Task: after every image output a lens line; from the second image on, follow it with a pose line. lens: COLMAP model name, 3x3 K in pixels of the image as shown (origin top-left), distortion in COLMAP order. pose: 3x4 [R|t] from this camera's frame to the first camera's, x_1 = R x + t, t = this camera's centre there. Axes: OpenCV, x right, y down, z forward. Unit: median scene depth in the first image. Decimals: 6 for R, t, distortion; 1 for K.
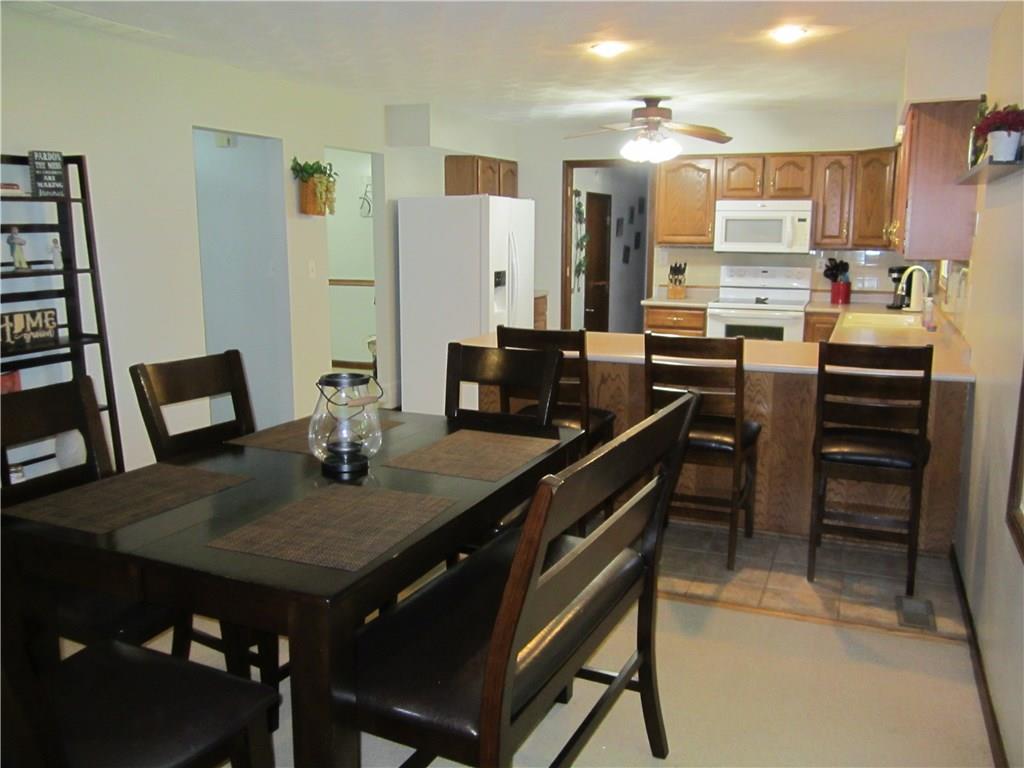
lens RADIAL K [[852.4, 0, 511.8], [0, 852.4, 381.3], [0, 0, 1]] dist [-0.036447, 0.008163]
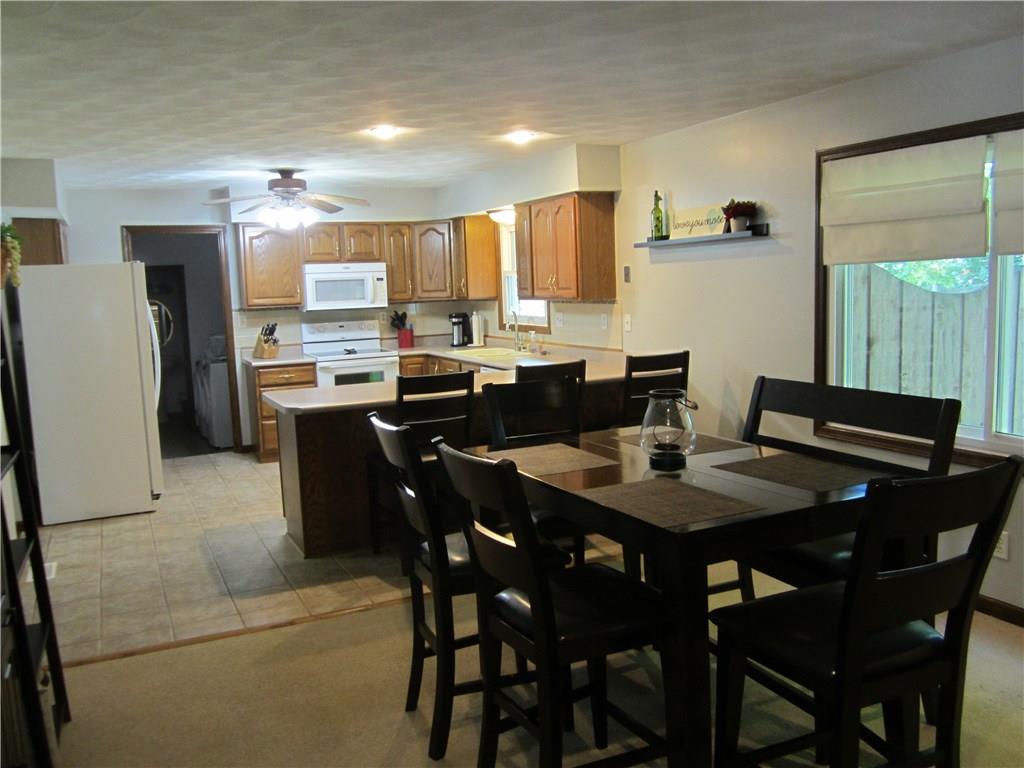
lens RADIAL K [[852.4, 0, 504.7], [0, 852.4, 385.1], [0, 0, 1]] dist [-0.036447, 0.008163]
pose [[0.652858, -0.119281, 0.748029, -0.434528], [0.172243, 0.985031, 0.006745, -0.024091], [-0.737637, 0.124439, 0.663631, 0.109089]]
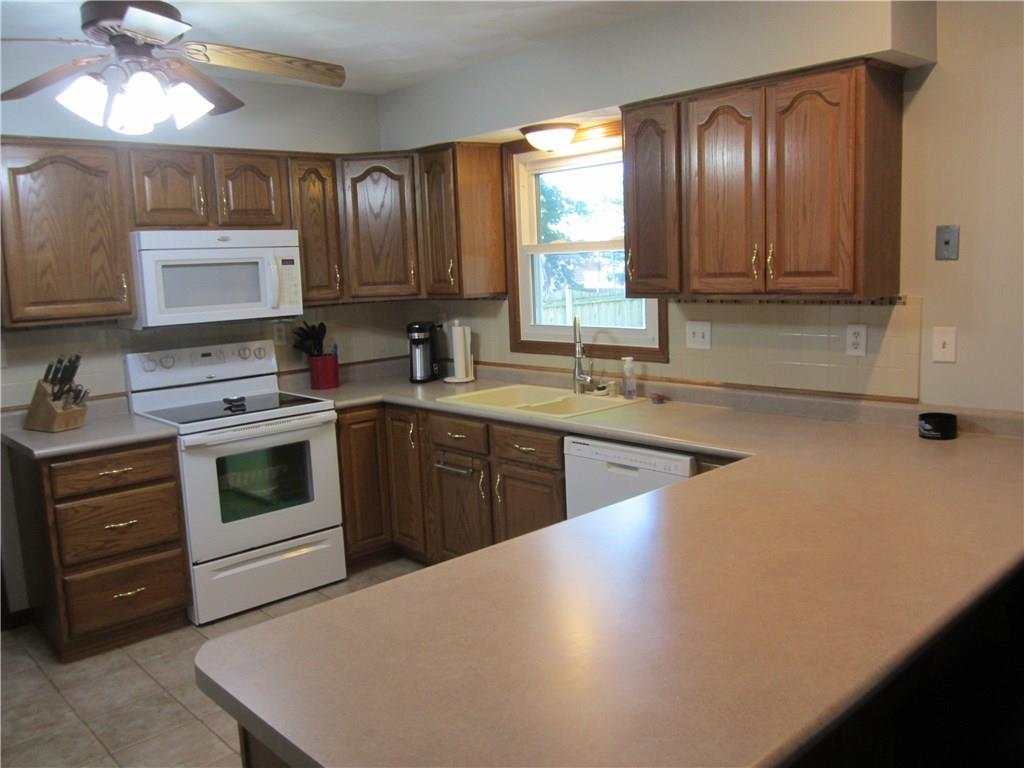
lens RADIAL K [[852.4, 0, 505.0], [0, 852.4, 381.2], [0, 0, 1]] dist [-0.036447, 0.008163]
pose [[0.394295, -0.146219, 0.907277, -0.155928], [0.205669, 0.976259, 0.067955, -0.114596], [-0.895674, 0.159804, 0.415007, 0.613233]]
